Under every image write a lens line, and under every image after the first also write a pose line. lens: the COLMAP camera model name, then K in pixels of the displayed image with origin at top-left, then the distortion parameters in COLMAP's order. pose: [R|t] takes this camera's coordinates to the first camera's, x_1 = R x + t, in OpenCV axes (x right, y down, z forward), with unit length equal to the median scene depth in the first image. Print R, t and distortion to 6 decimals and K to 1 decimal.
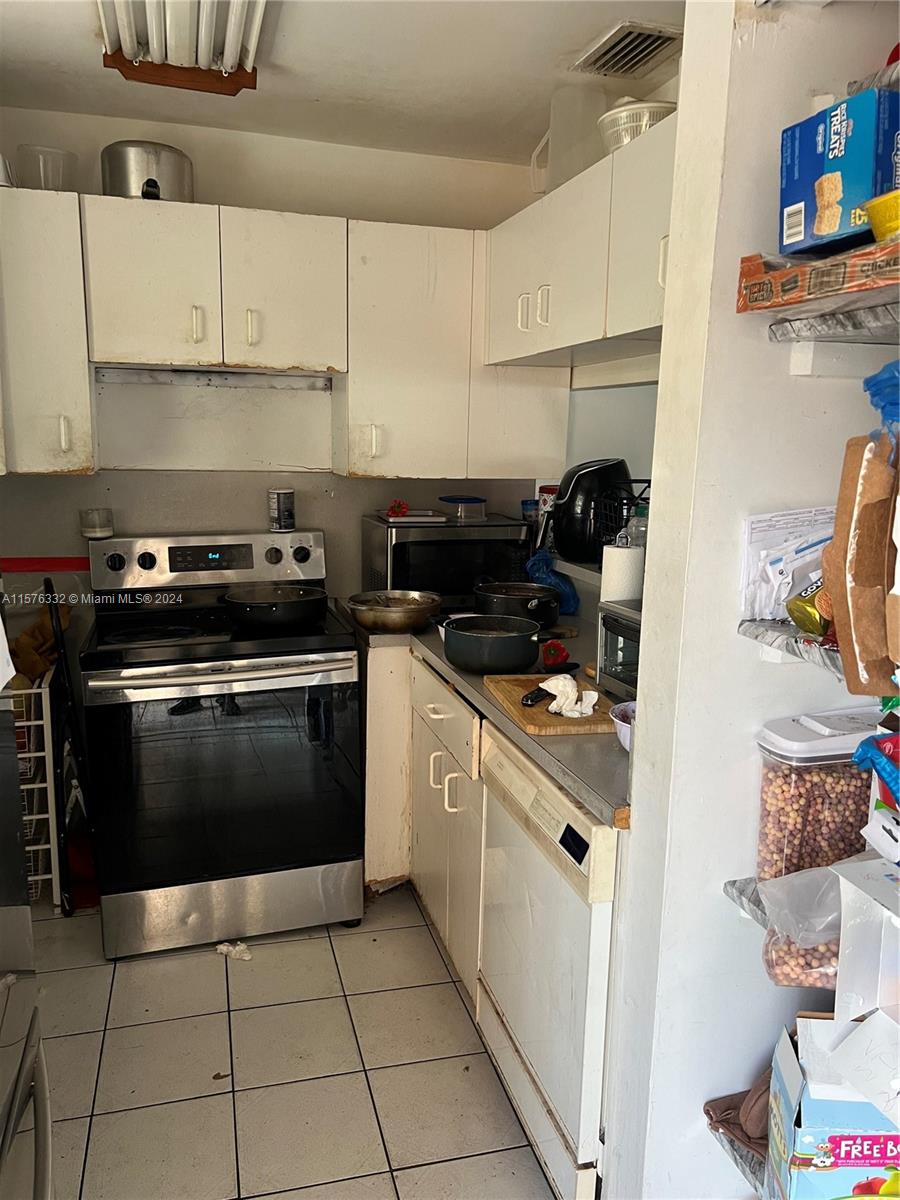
lens RADIAL K [[893.5, 0, 452.4], [0, 893.5, 605.1], [0, 0, 1]] dist [0.067073, -0.076674]
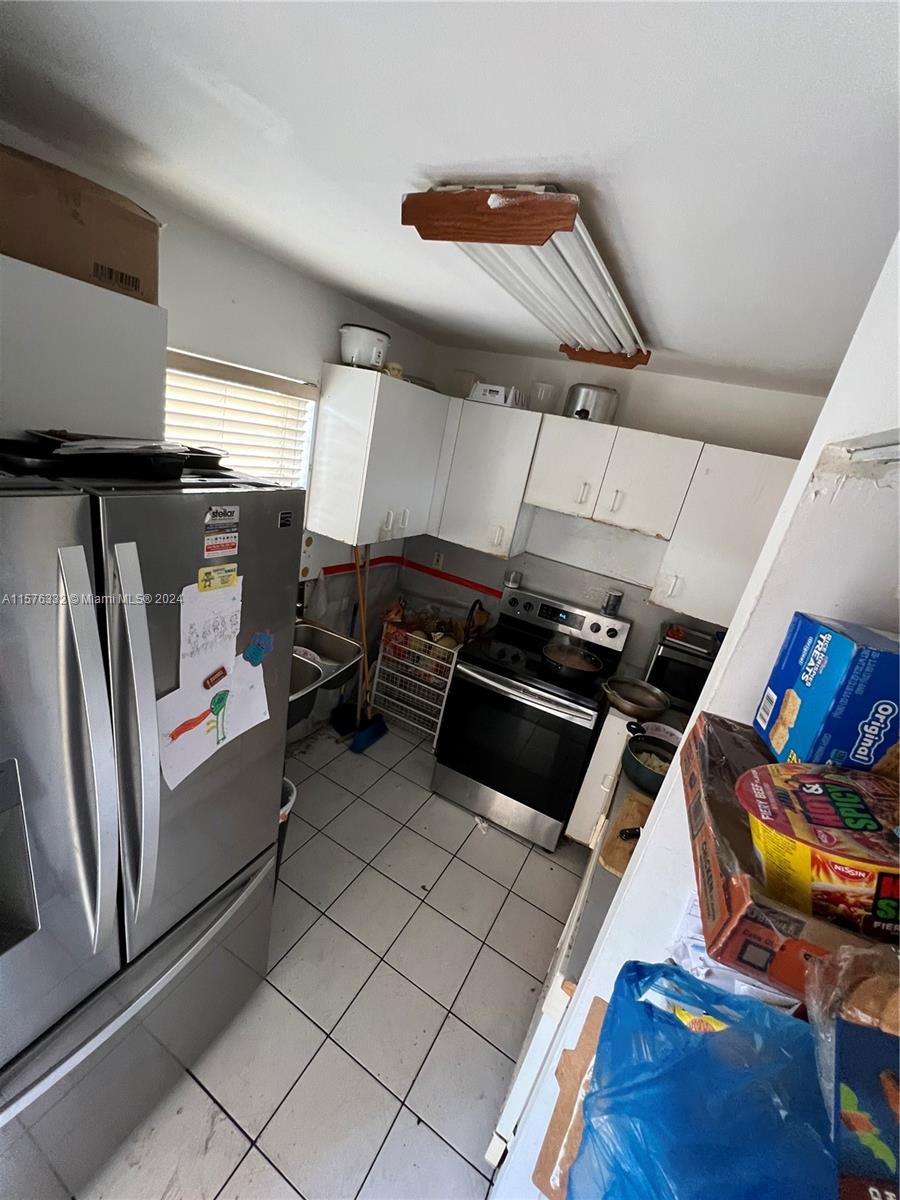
lens RADIAL K [[482.5, 0, 450.5], [0, 482.5, 597.3], [0, 0, 1]] dist [-0.013196, 0.005915]
pose [[0.708511, 0.341888, -0.617352, 0.160927], [-0.304355, 0.937306, 0.169782, -0.200255], [0.636694, 0.067602, 0.768147, 0.154638]]
